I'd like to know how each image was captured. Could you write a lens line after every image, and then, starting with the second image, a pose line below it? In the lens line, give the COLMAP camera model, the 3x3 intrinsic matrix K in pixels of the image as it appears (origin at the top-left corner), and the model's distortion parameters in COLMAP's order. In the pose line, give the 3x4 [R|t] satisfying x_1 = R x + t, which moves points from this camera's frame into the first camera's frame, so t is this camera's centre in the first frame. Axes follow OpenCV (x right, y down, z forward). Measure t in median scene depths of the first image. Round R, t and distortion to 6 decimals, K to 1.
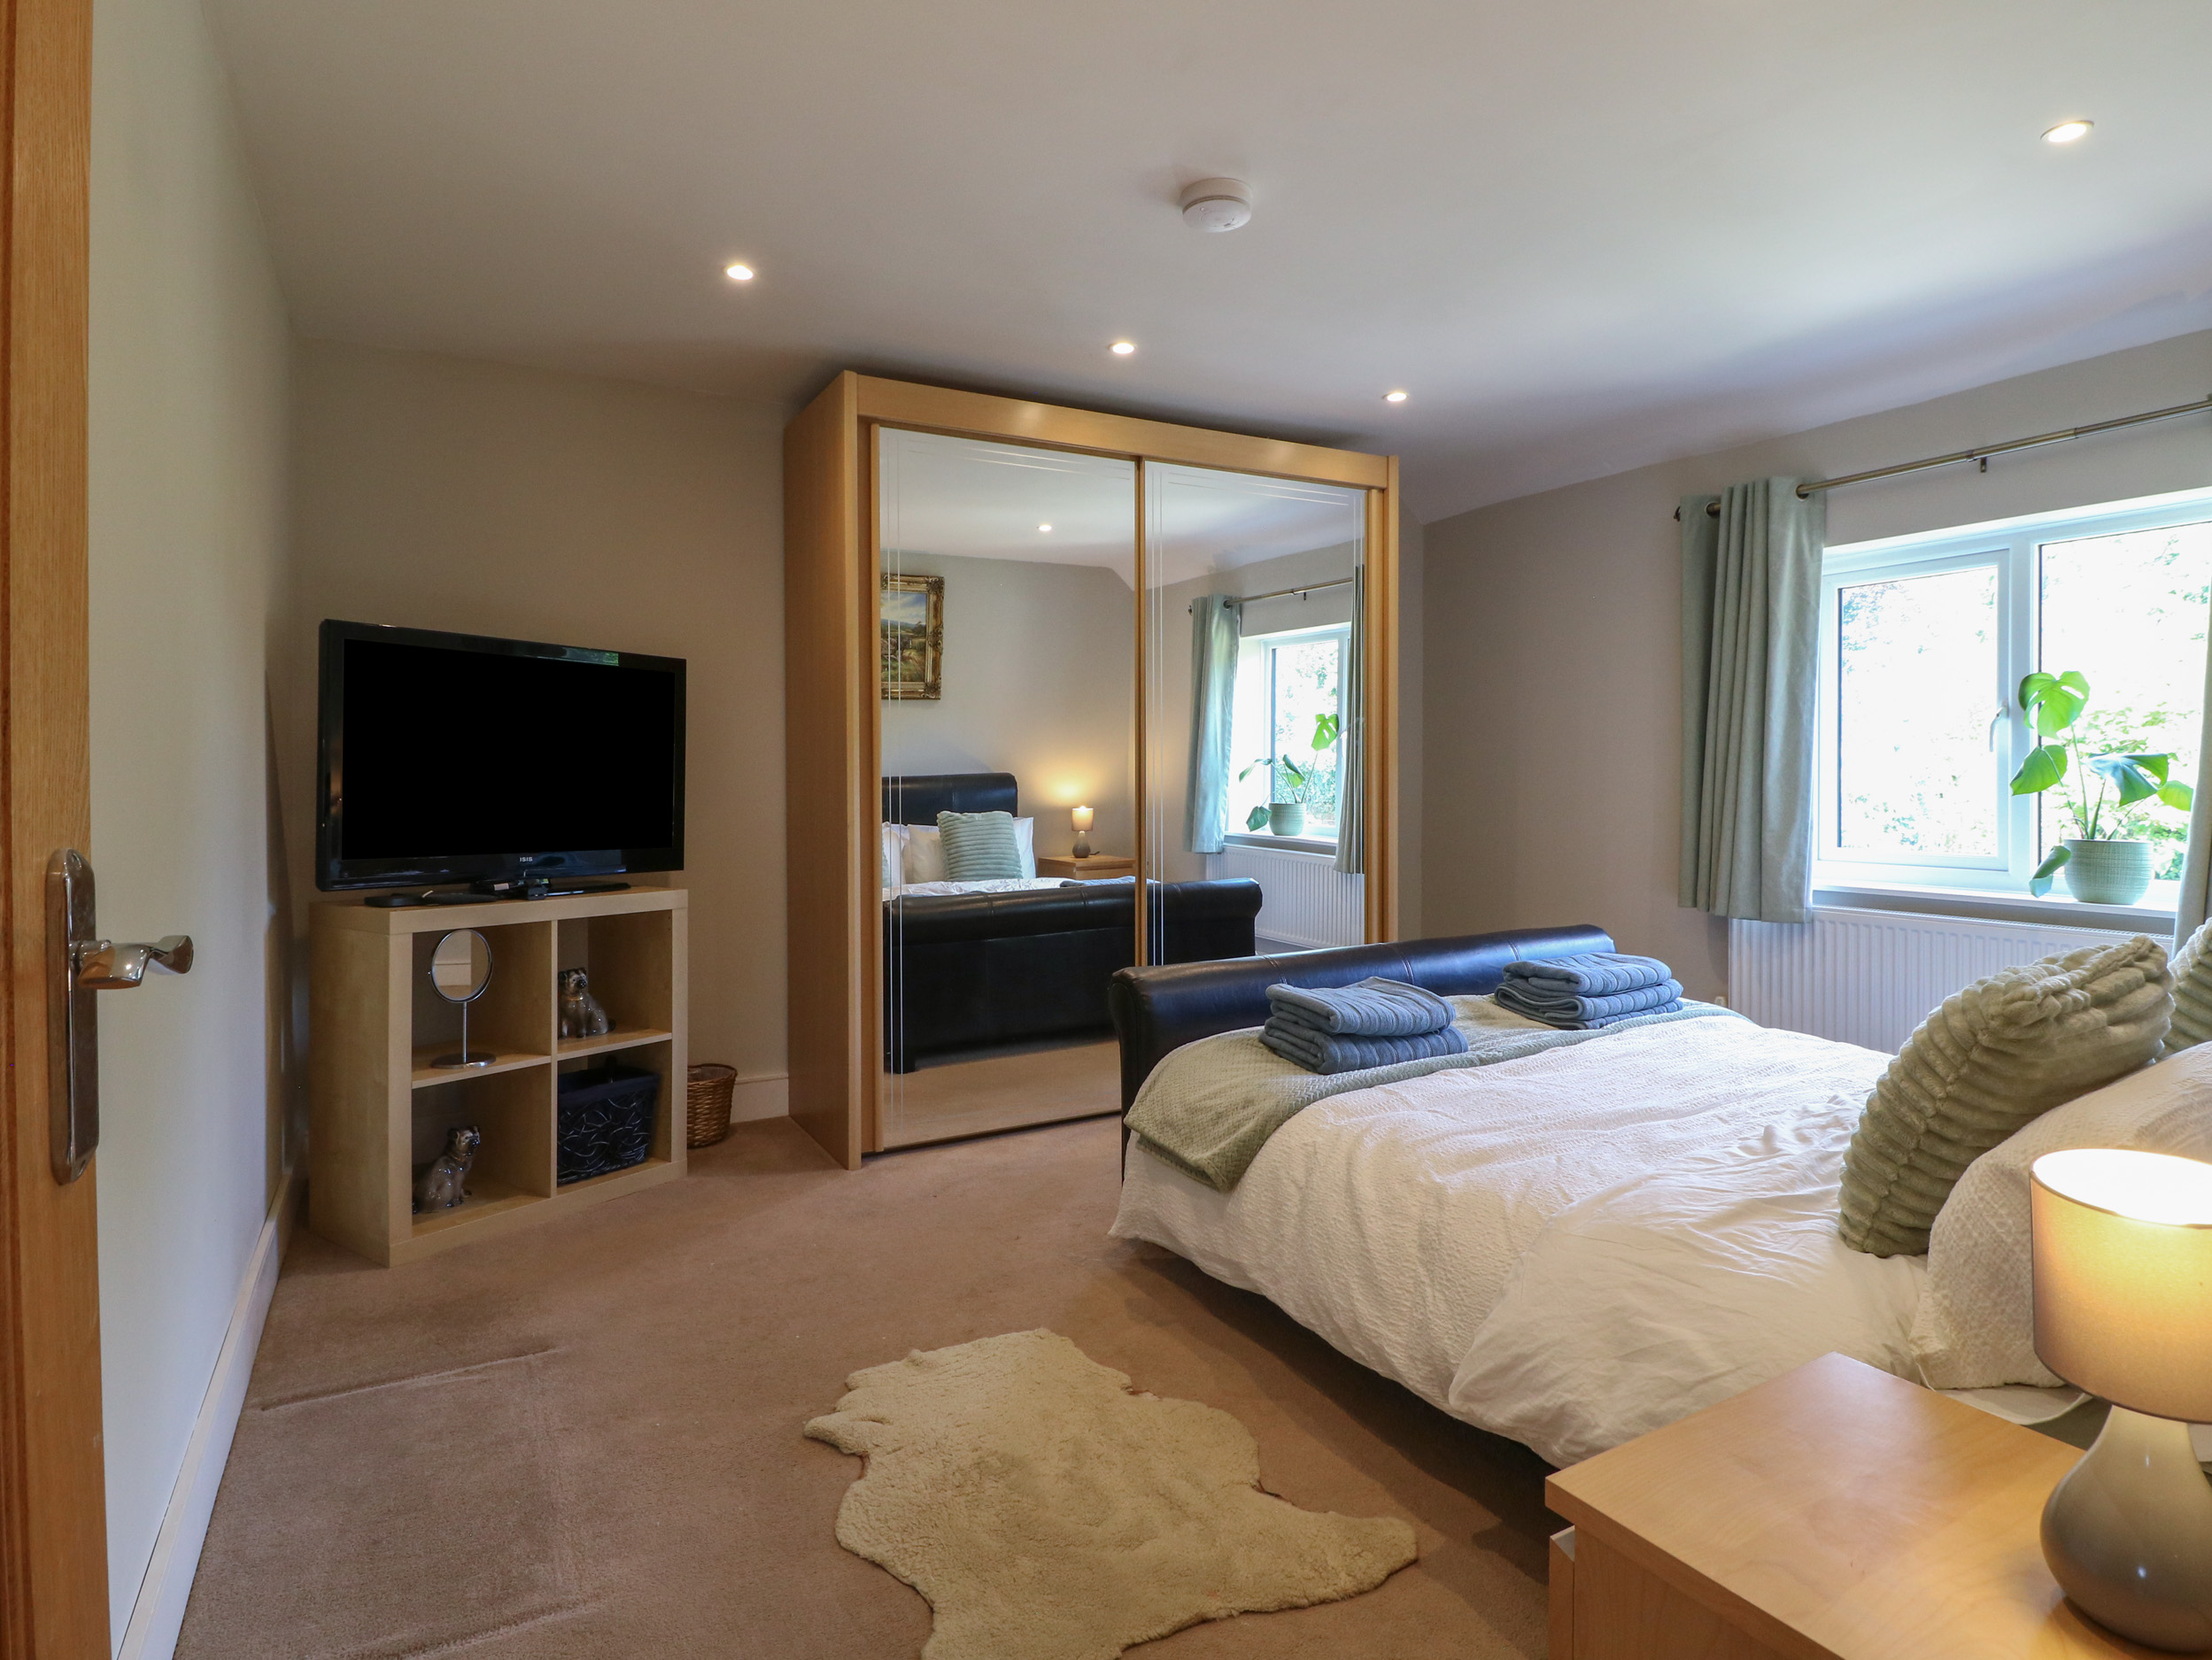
lens RADIAL K [[1172.0, 0, 1108.6], [0, 1172.0, 813.7], [0, 0, 1]] dist [0.004561, -0.016553]
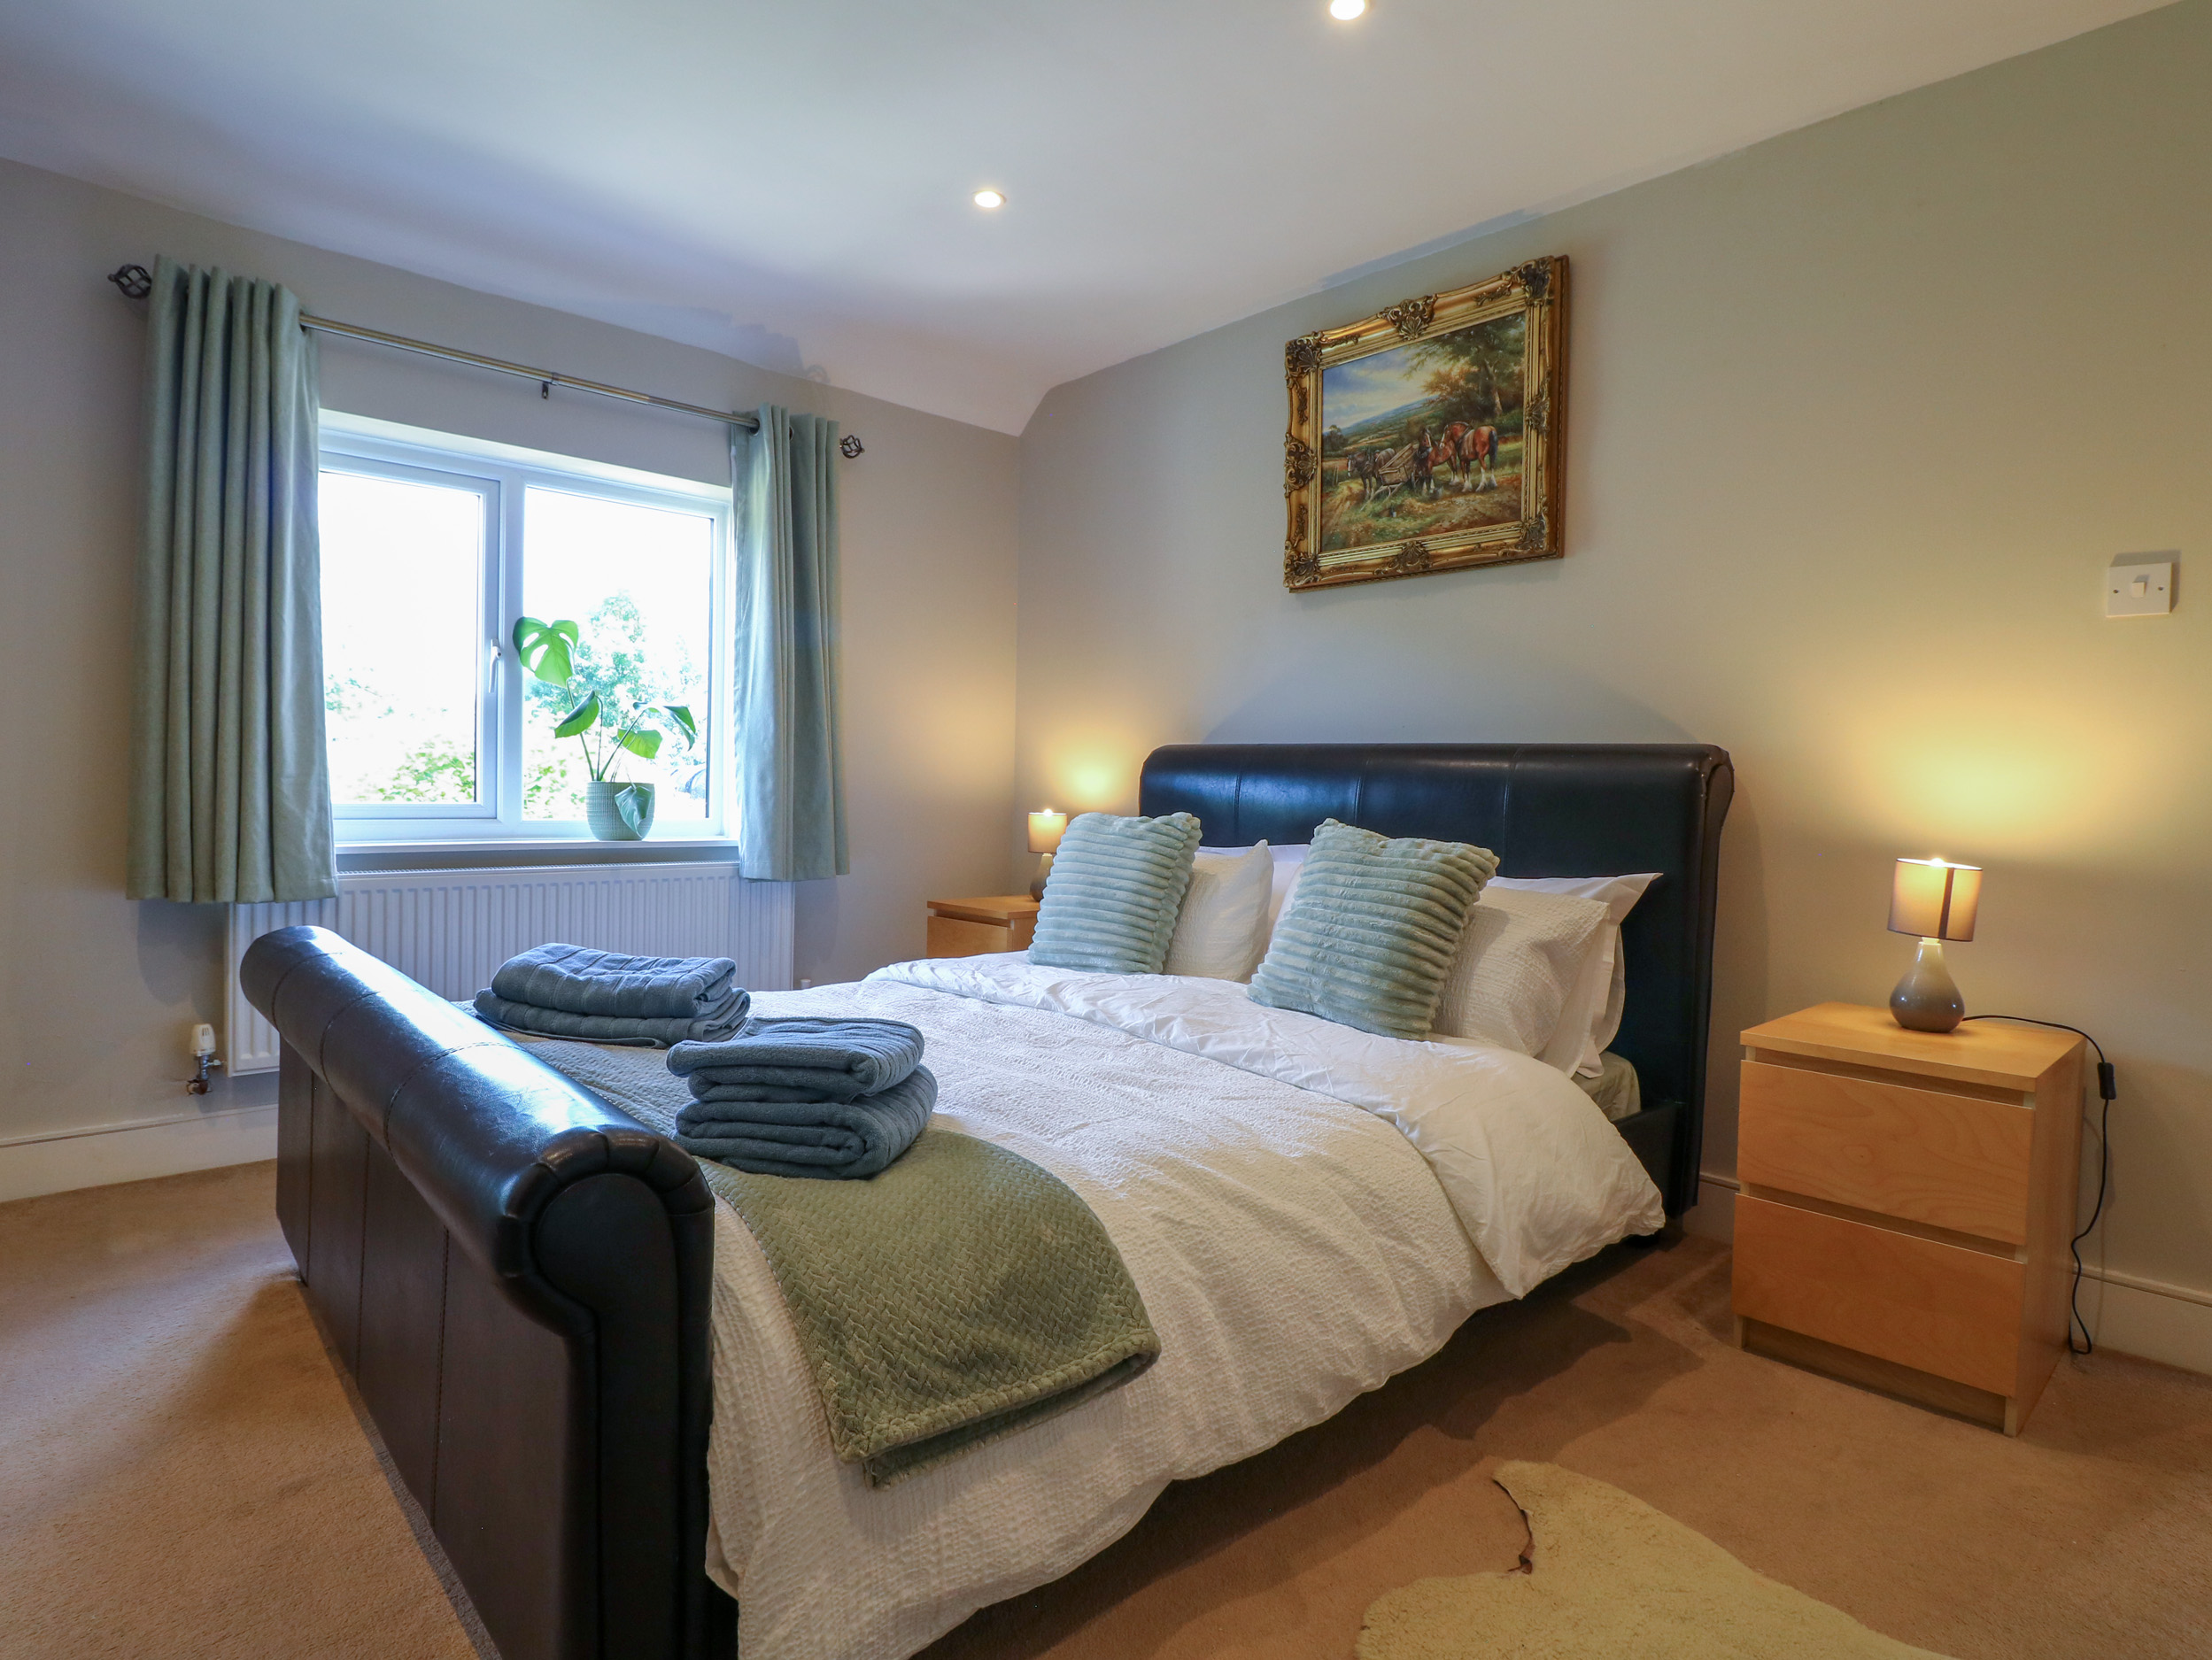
lens RADIAL K [[1162.3, 0, 1106.0], [0, 1162.3, 830.0], [0, 0, 1]] dist [-0.001893, -0.000494]
pose [[-0.214473, -0.028652, 0.976310, -0.270332], [0.009139, 0.999467, 0.031340, 0.032631], [-0.976687, 0.015644, -0.214096, 0.721412]]
